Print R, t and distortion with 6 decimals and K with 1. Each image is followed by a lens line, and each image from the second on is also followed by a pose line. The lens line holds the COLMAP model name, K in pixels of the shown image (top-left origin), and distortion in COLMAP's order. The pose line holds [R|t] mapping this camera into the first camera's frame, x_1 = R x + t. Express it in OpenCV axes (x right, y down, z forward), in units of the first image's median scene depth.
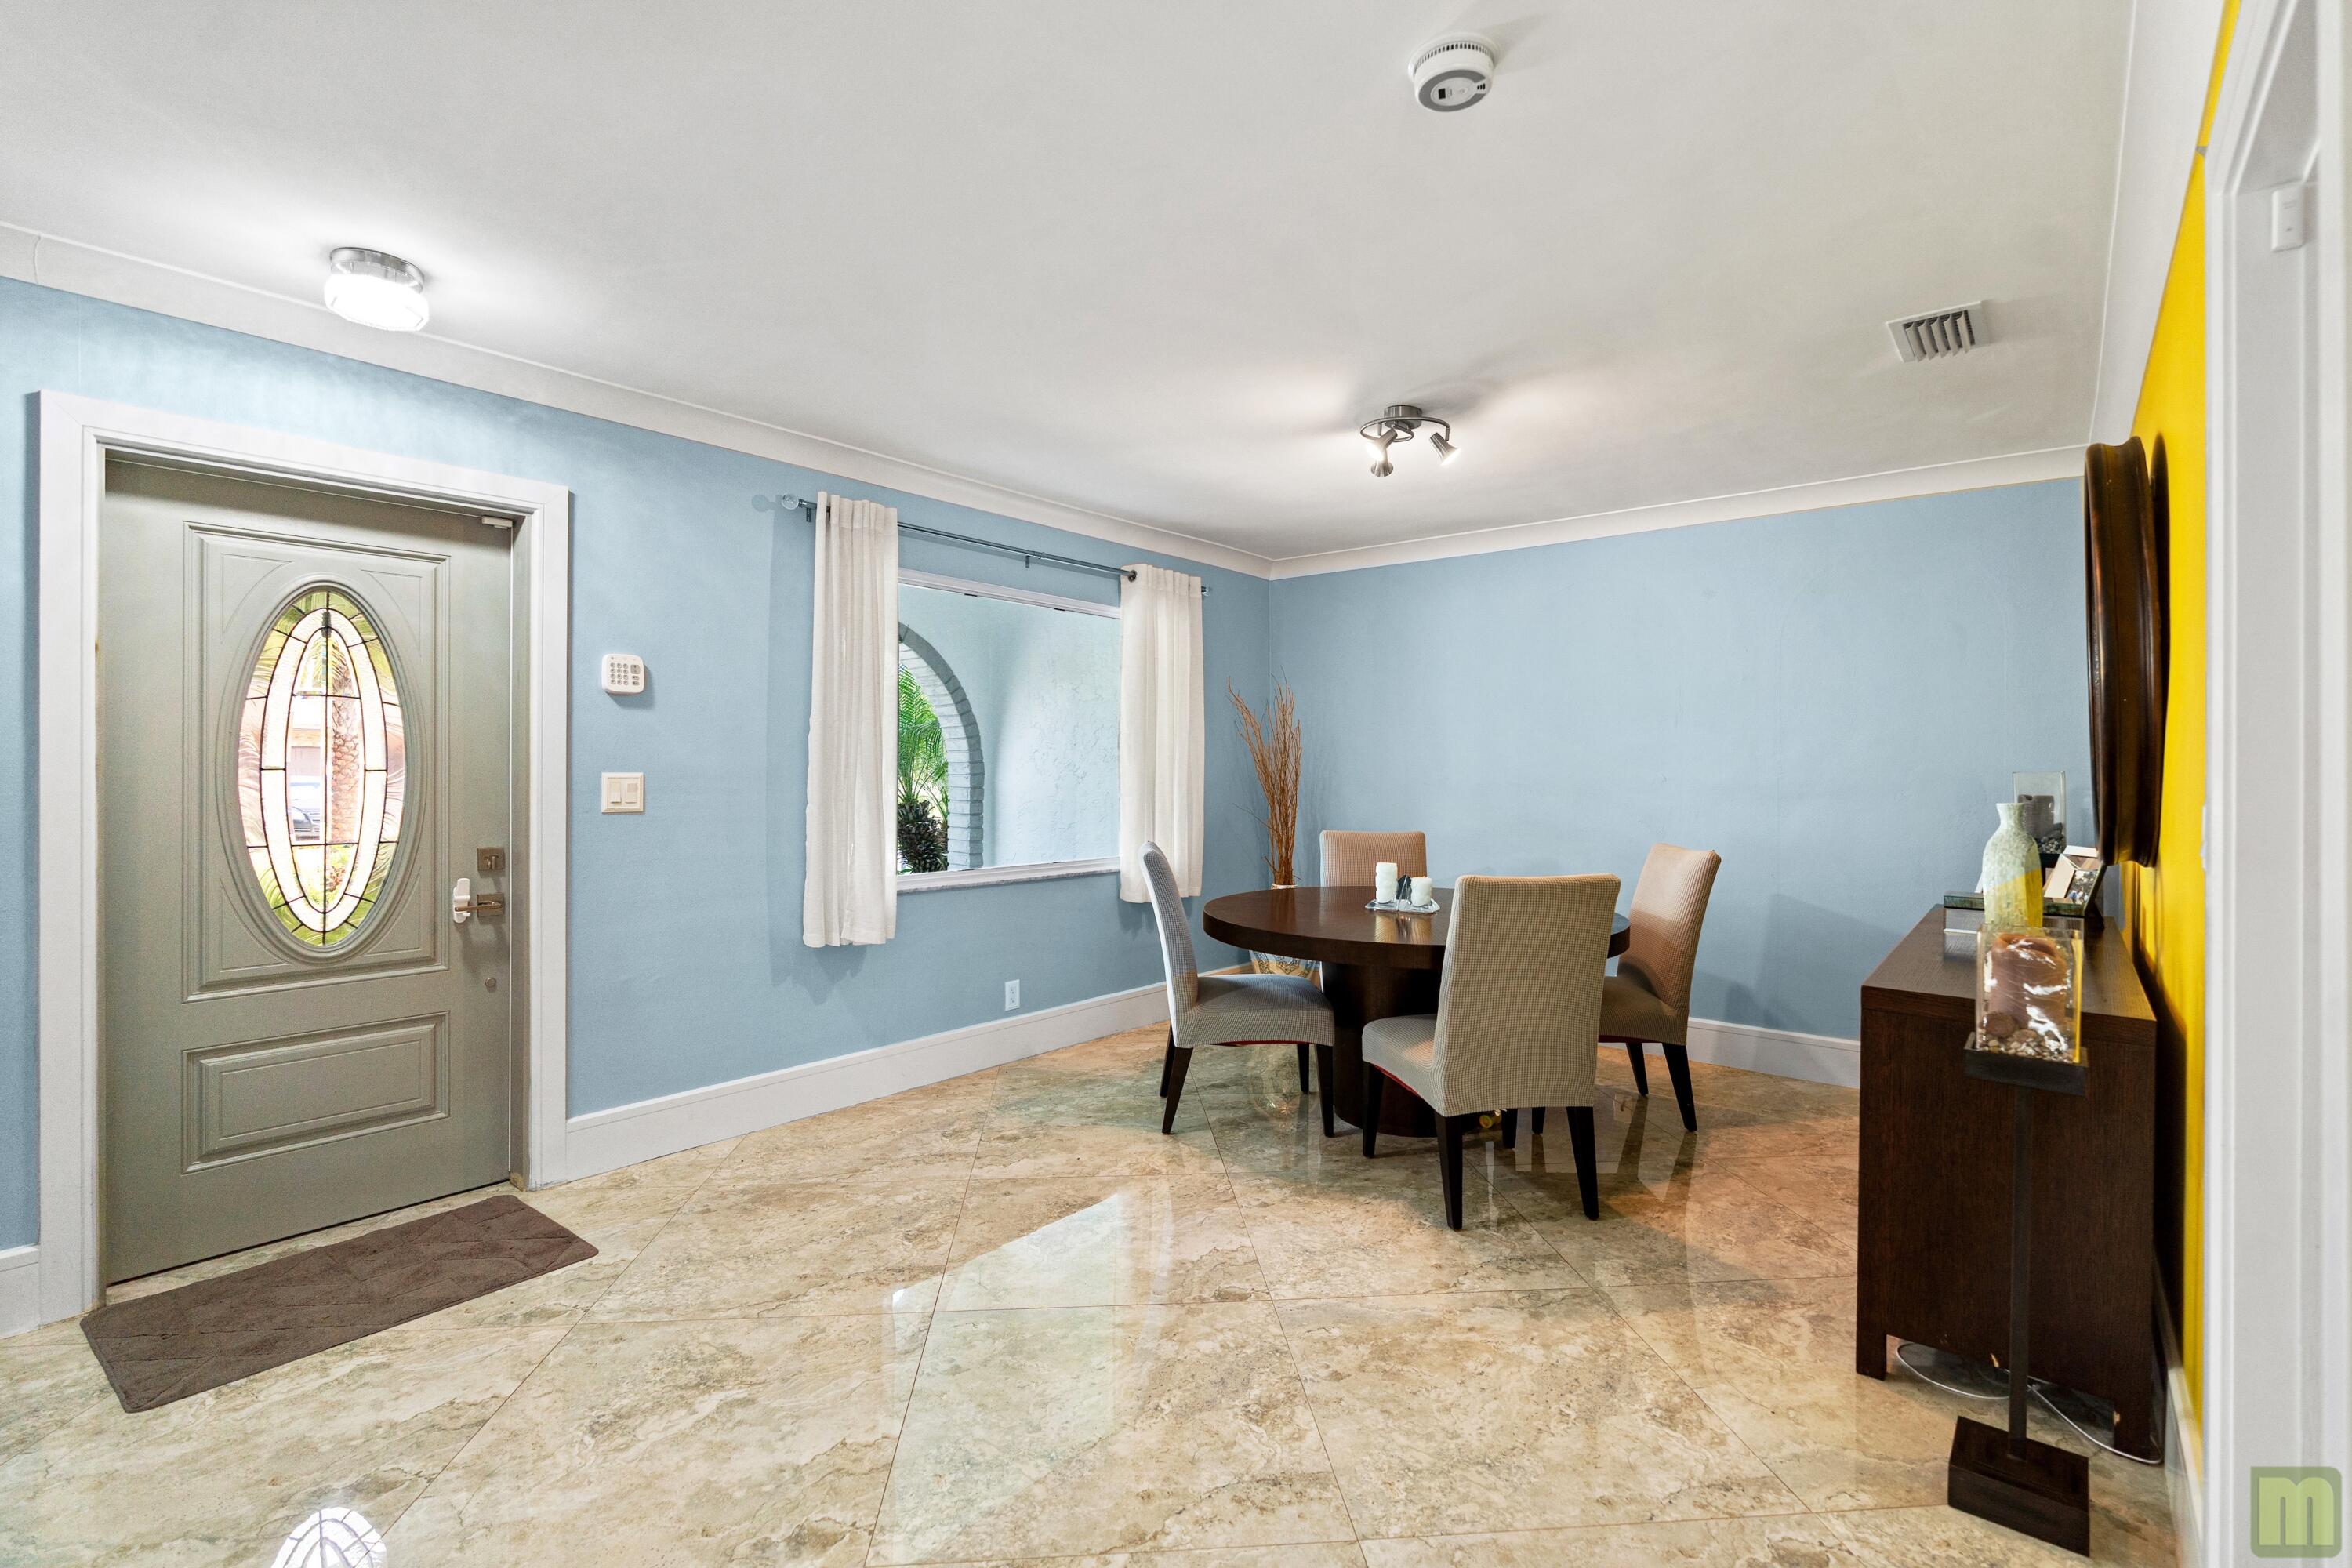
lens RADIAL K [[1068.2, 0, 1181.0], [0, 1068.2, 774.4], [0, 0, 1]] dist [-0.003833, 0.000876]
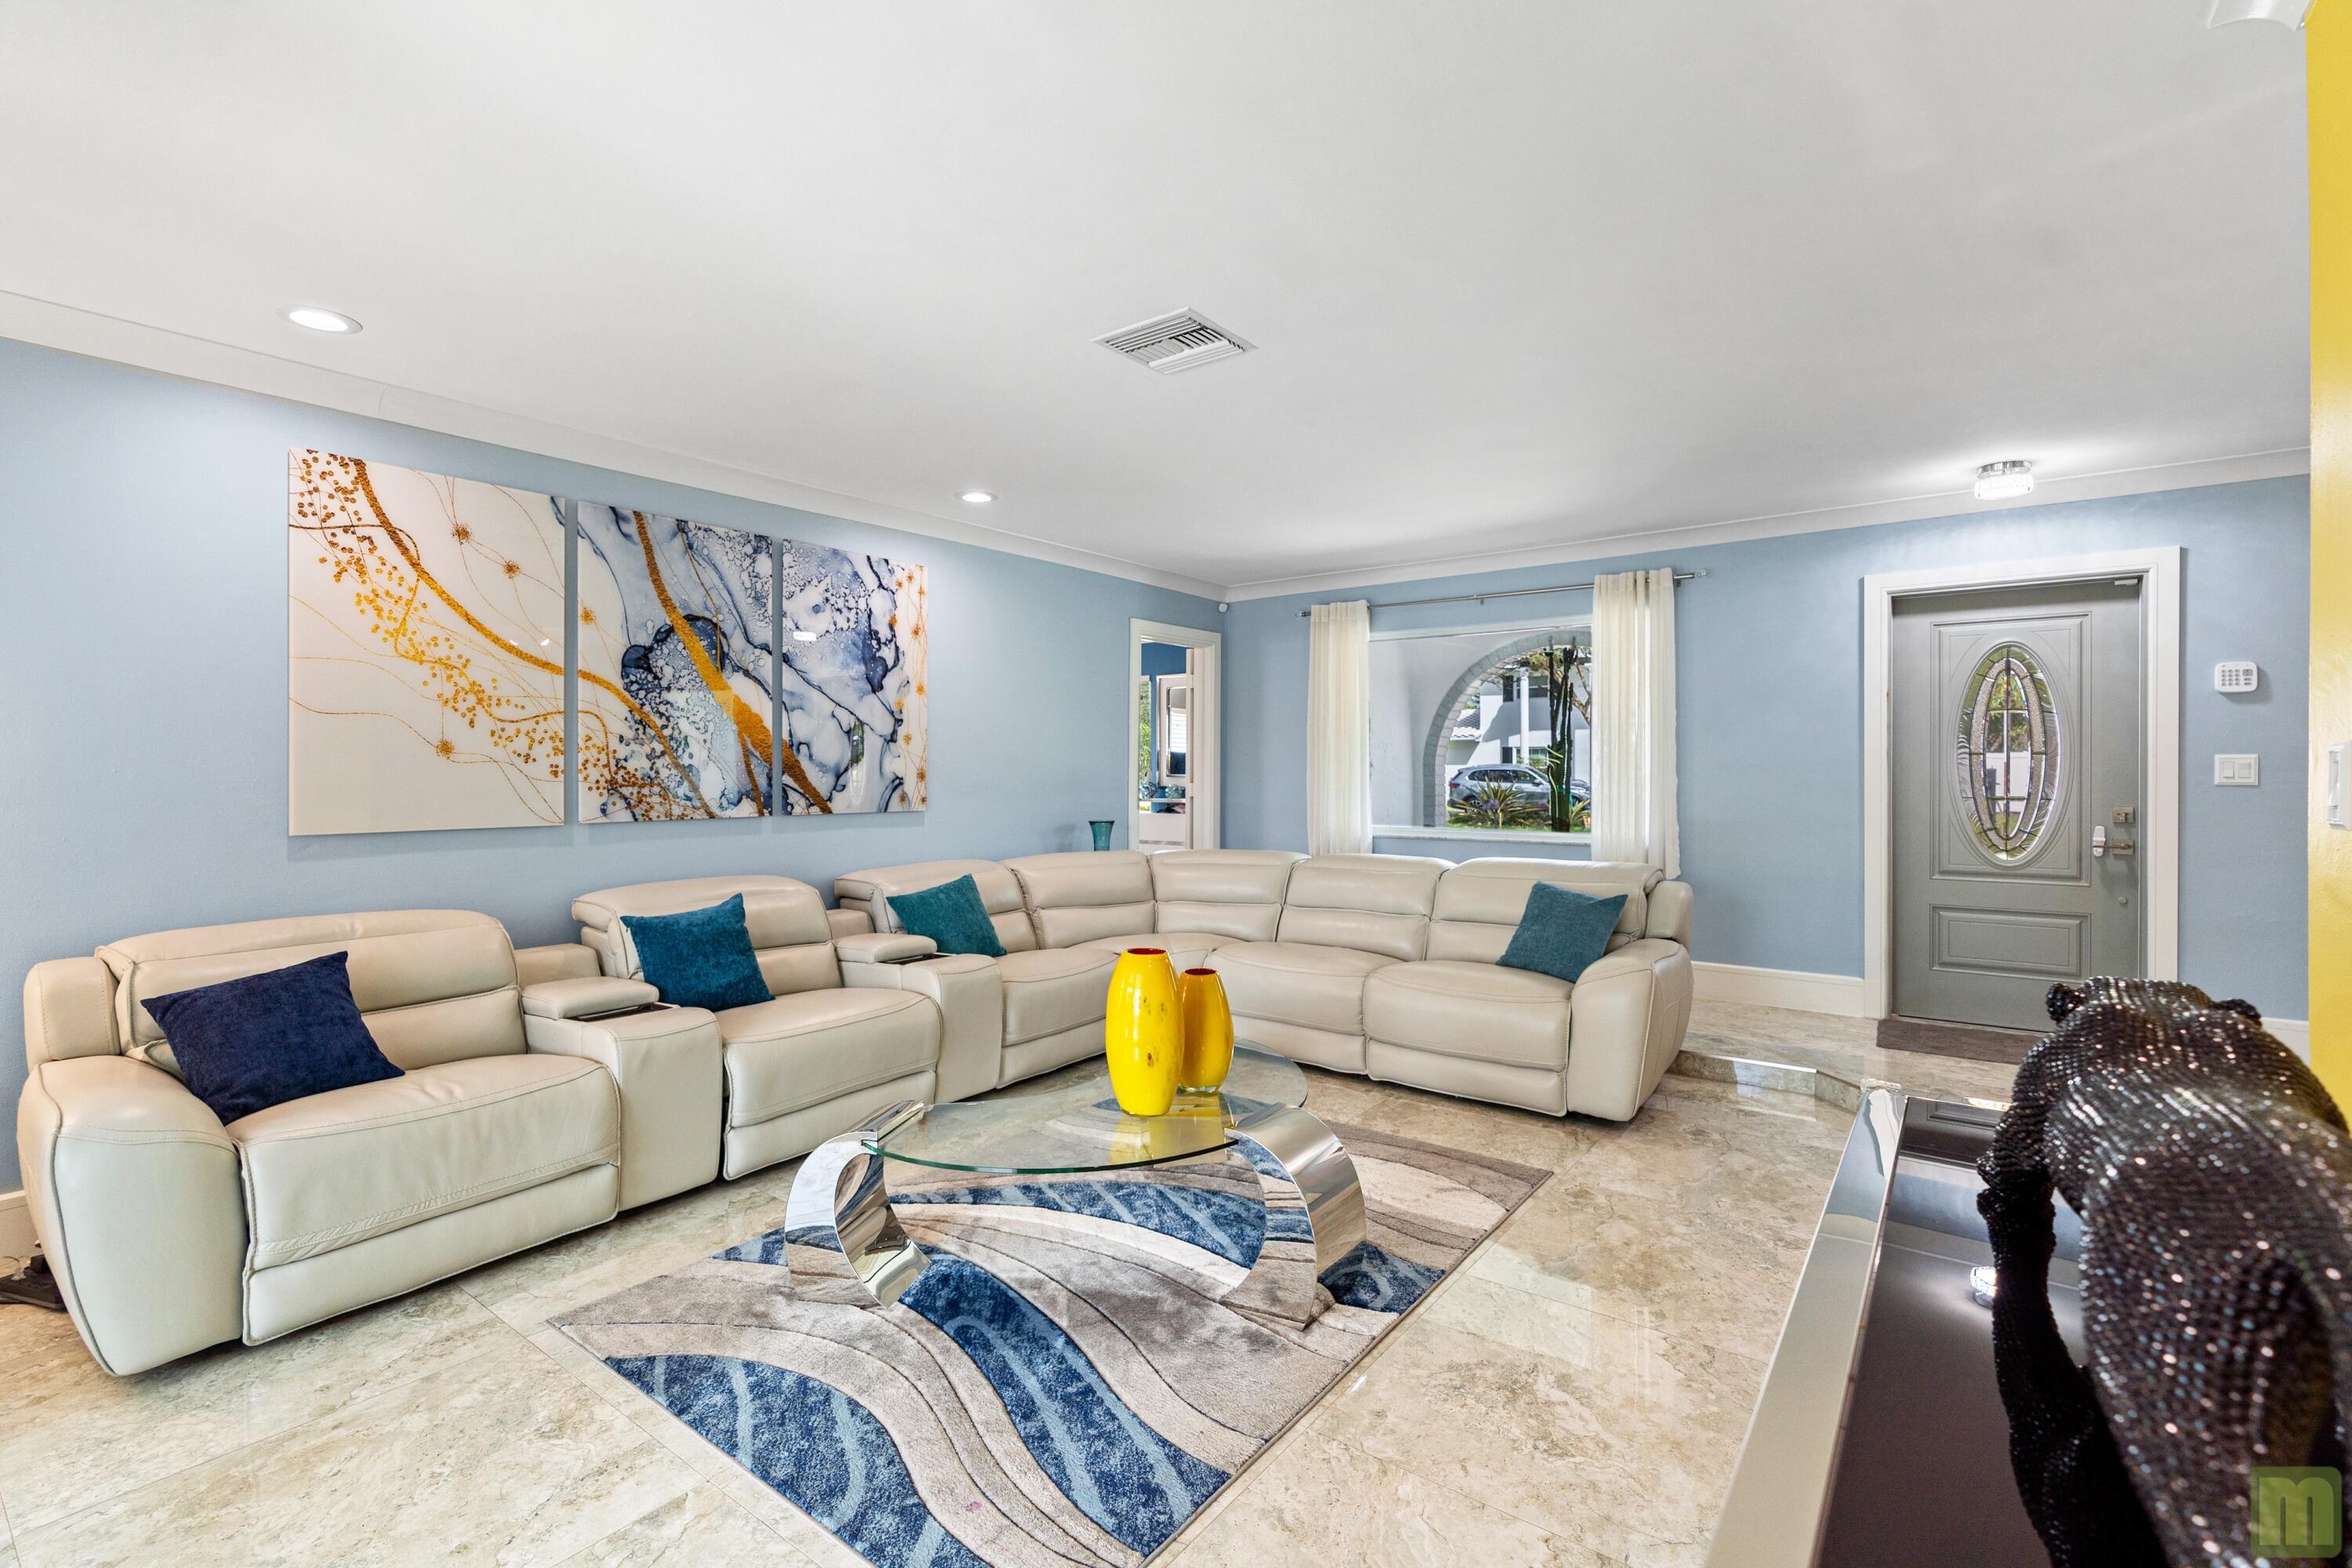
lens RADIAL K [[1068.2, 0, 1165.8], [0, 1068.2, 768.3], [0, 0, 1]] dist [-0.003833, 0.000876]
pose [[0.044957, -0.004748, -0.998978, 0.702043], [-0.004343, 0.999978, -0.004948, 0.027086], [0.998979, 0.004561, 0.044935, -0.343505]]
